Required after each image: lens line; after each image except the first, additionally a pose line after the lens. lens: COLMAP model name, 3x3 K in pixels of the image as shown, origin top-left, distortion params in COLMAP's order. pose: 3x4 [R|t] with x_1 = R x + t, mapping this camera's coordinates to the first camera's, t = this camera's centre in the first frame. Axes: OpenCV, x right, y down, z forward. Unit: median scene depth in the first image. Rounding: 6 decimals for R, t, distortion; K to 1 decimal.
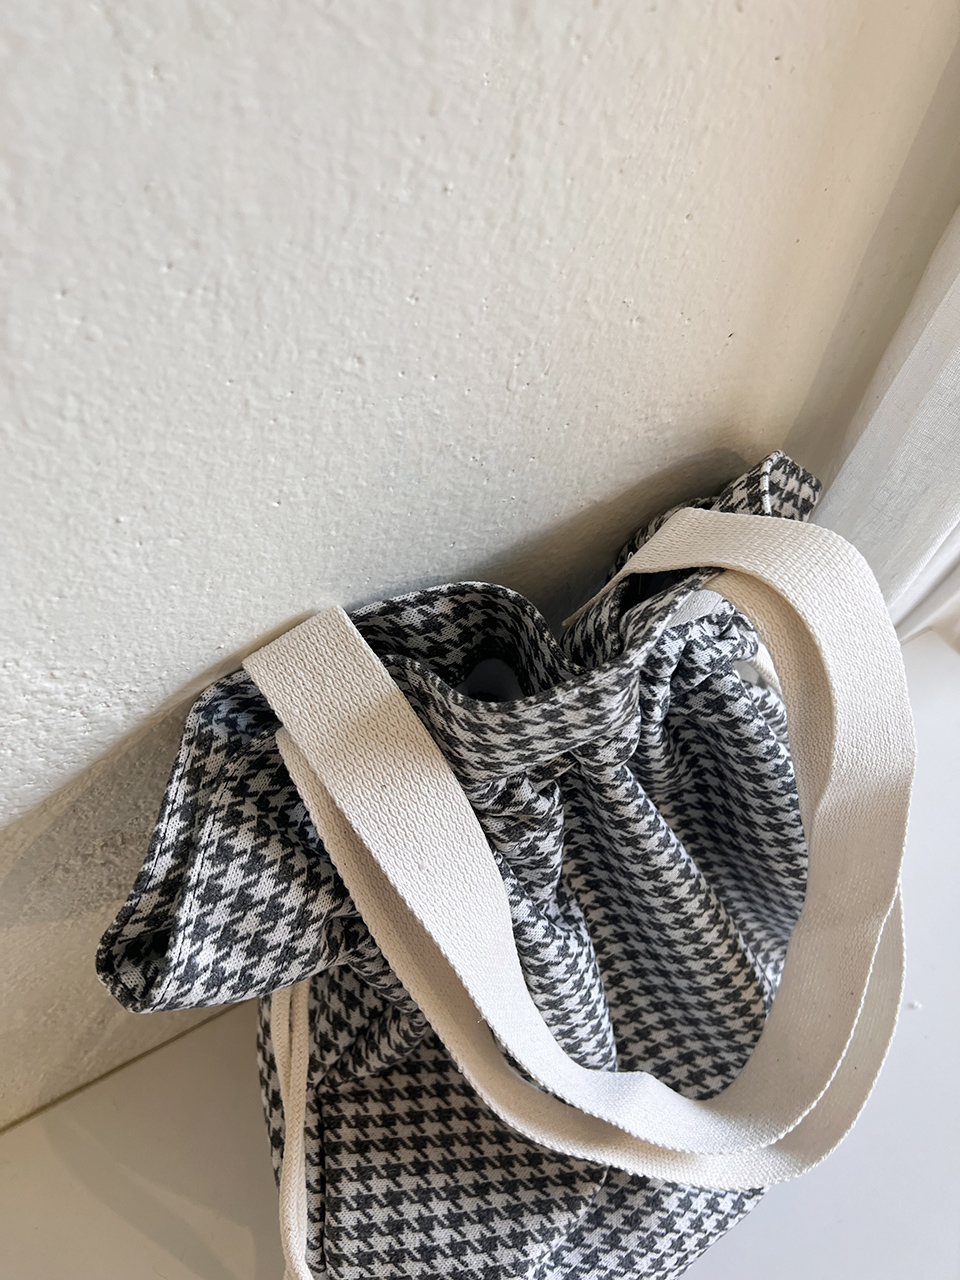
lens RADIAL K [[970.2, 0, 472.1], [0, 970.2, 613.3], [0, 0, 1]] dist [0.007447, -0.032511]
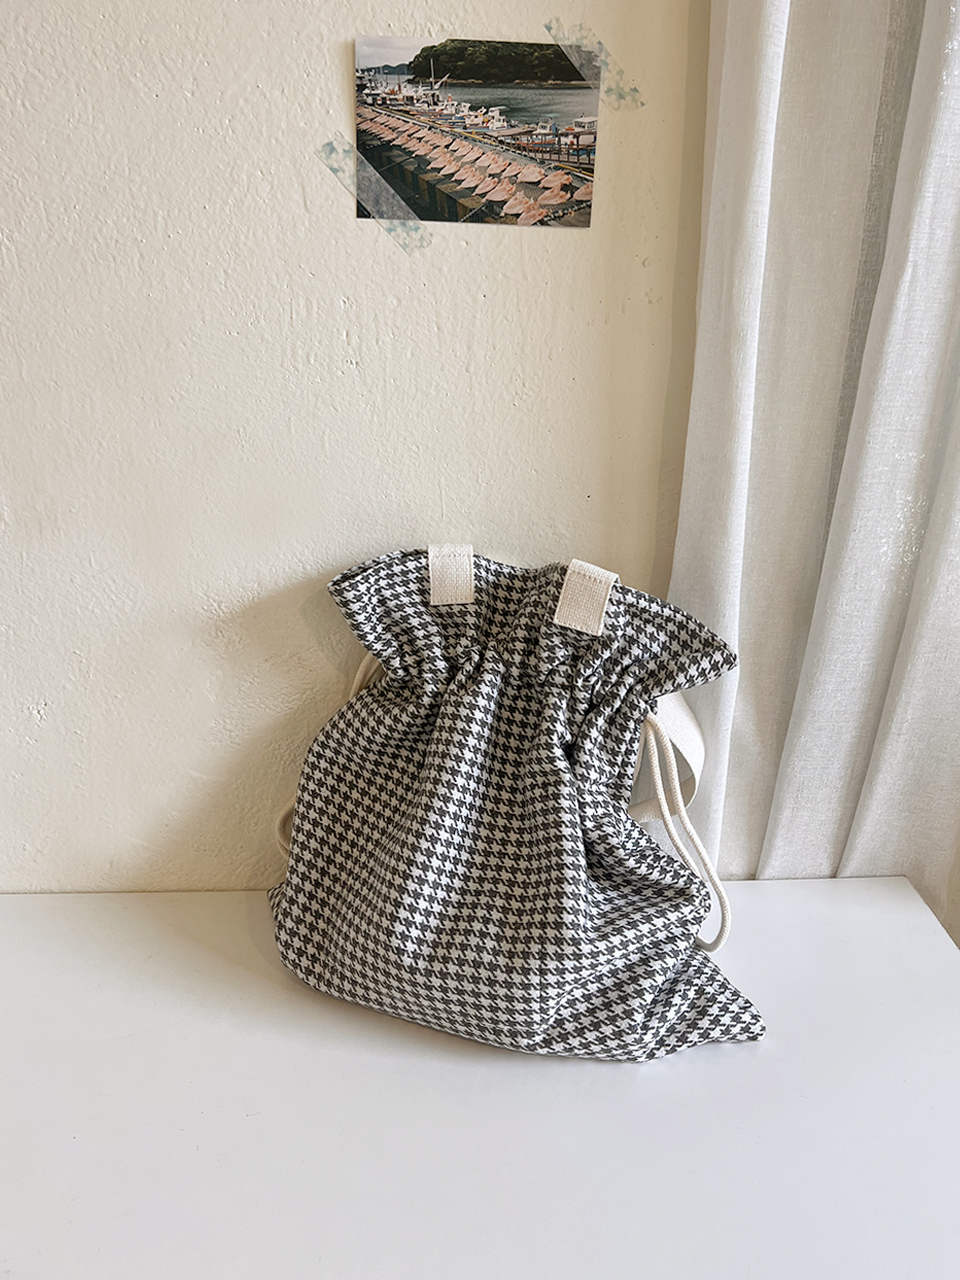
lens RADIAL K [[970.2, 0, 497.1], [0, 970.2, 646.1], [0, 0, 1]] dist [0.007447, -0.032511]
pose [[0.866085, 0.119237, -0.485468, 1.443089], [-0.372998, 0.800703, -0.468772, 1.375692], [0.332821, 0.587075, 0.737952, -0.706750]]
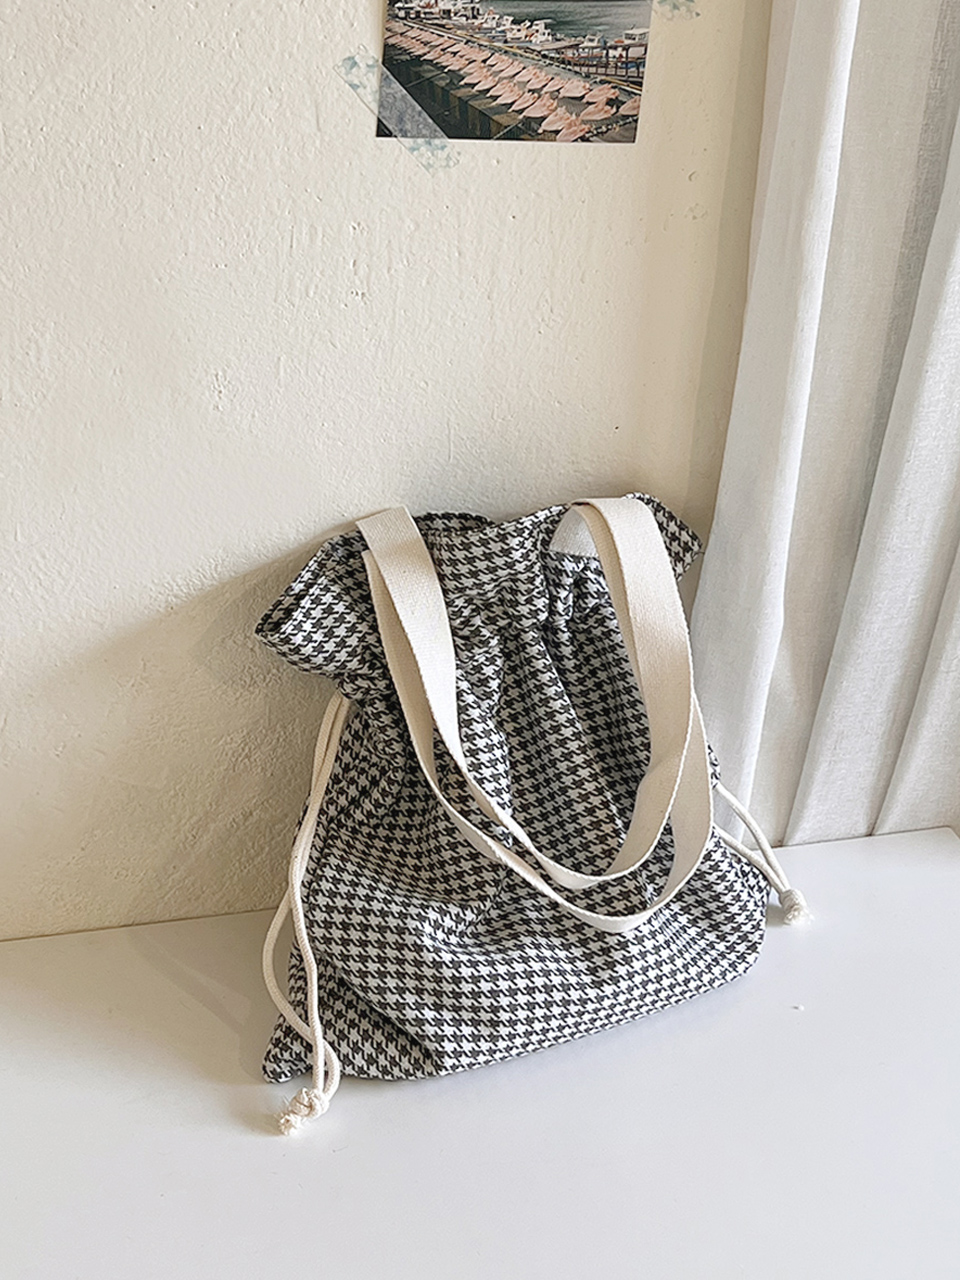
lens RADIAL K [[2387.9, 0, 482.7], [0, 2387.9, 627.9], [0, 0, 1]] dist [0.070458, 0.000000]
pose [[0.966490, 0.122701, -0.225480, 1.332403], [-0.211024, 0.879914, -0.425699, 2.580571], [0.146169, 0.459016, 0.876321, -3.675439]]
